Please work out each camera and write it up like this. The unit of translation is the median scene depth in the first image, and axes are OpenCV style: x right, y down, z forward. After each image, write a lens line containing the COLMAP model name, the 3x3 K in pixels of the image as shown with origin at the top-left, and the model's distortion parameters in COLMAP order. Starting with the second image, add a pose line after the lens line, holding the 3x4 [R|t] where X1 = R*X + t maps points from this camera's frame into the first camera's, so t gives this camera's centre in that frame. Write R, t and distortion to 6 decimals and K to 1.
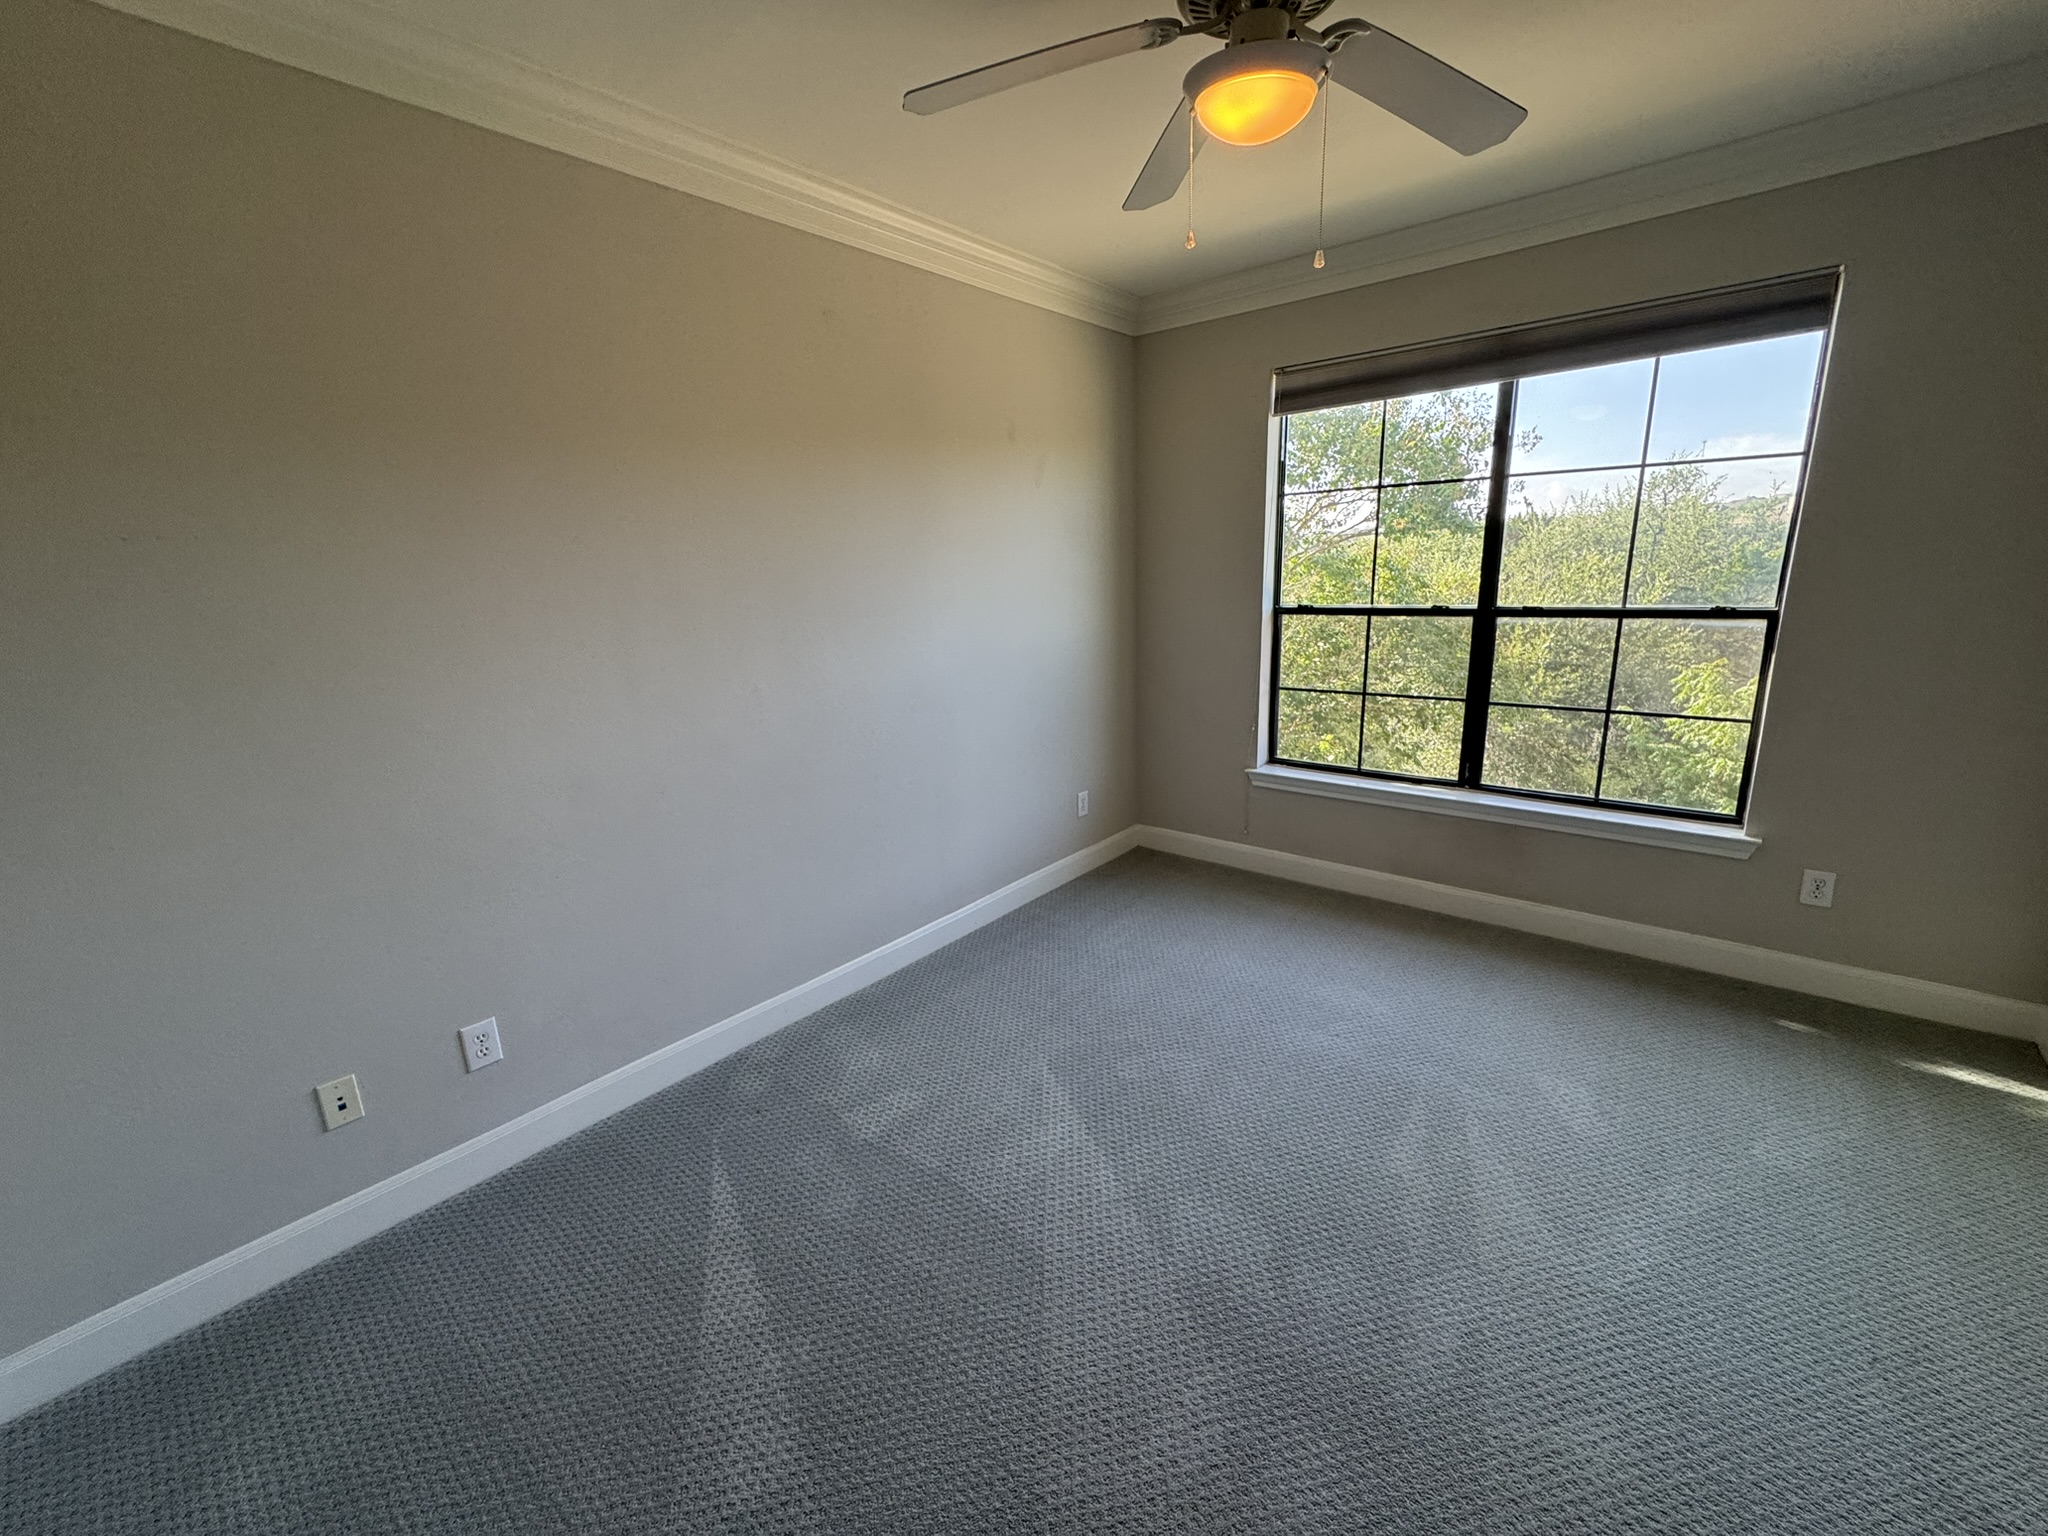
lens RADIAL K [[820.5, 0, 1022.0], [0, 820.5, 766.5], [0, 0, 1]] dist [-0.002915, 0.000881]
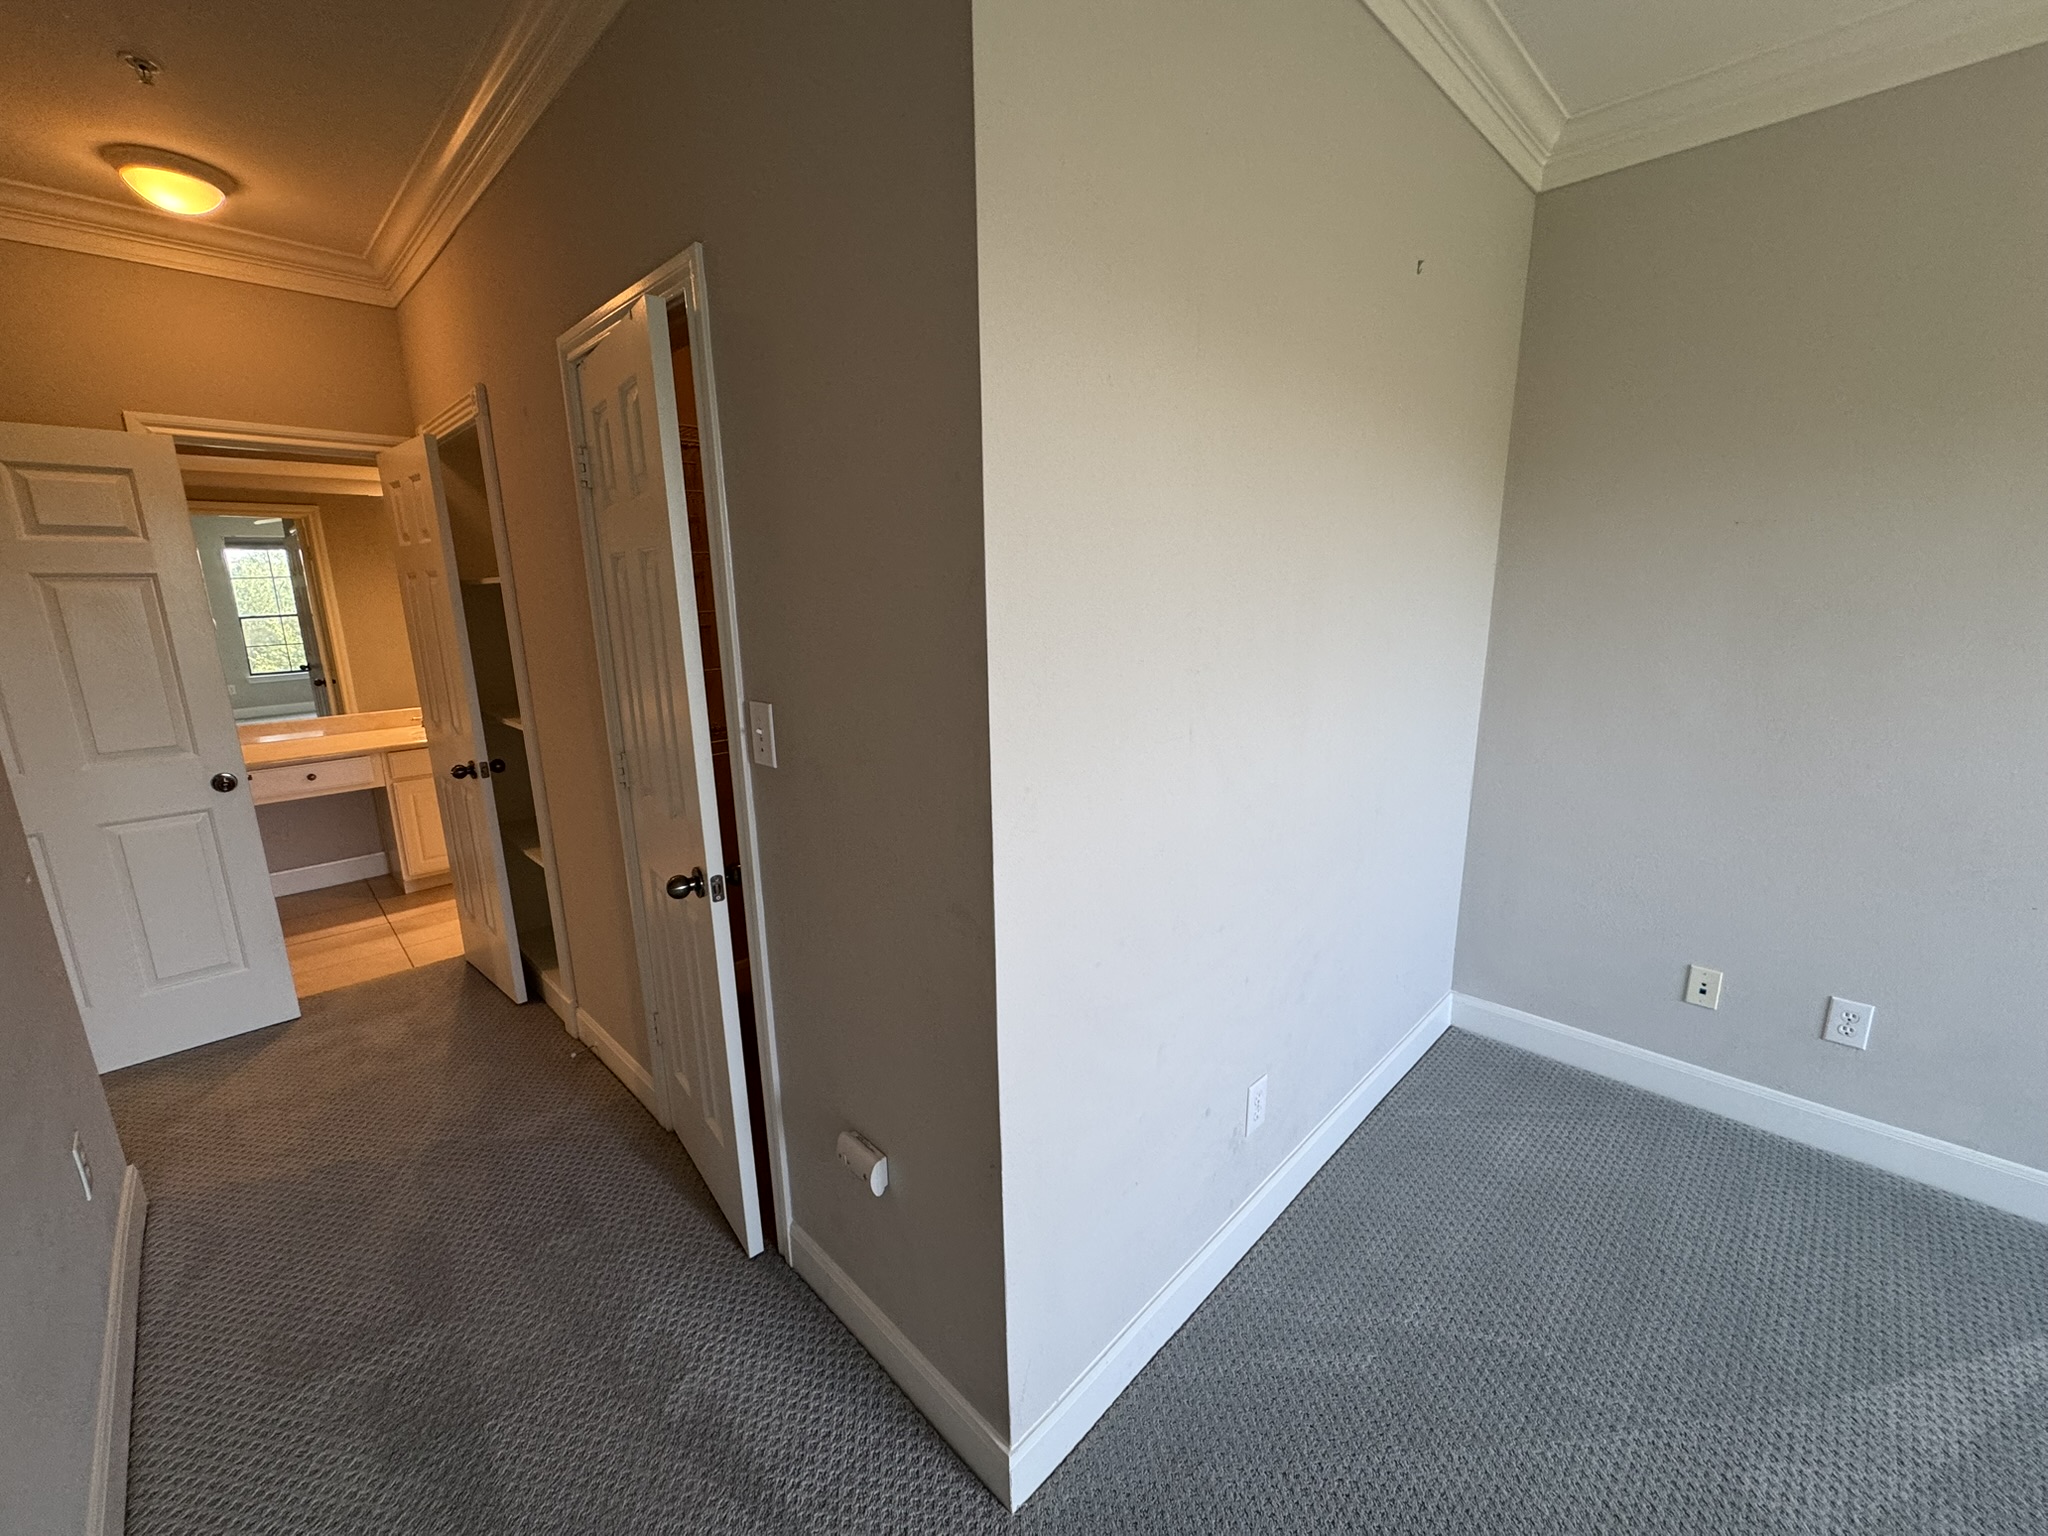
lens RADIAL K [[820.5, 0, 1028.7], [0, 820.5, 763.4], [0, 0, 1]] dist [-0.002915, 0.000881]
pose [[-0.069273, 0.254483, -0.964593, 0.315745], [-0.211934, 0.941090, 0.263502, -0.007530], [0.974826, 0.222684, -0.011258, -0.028168]]
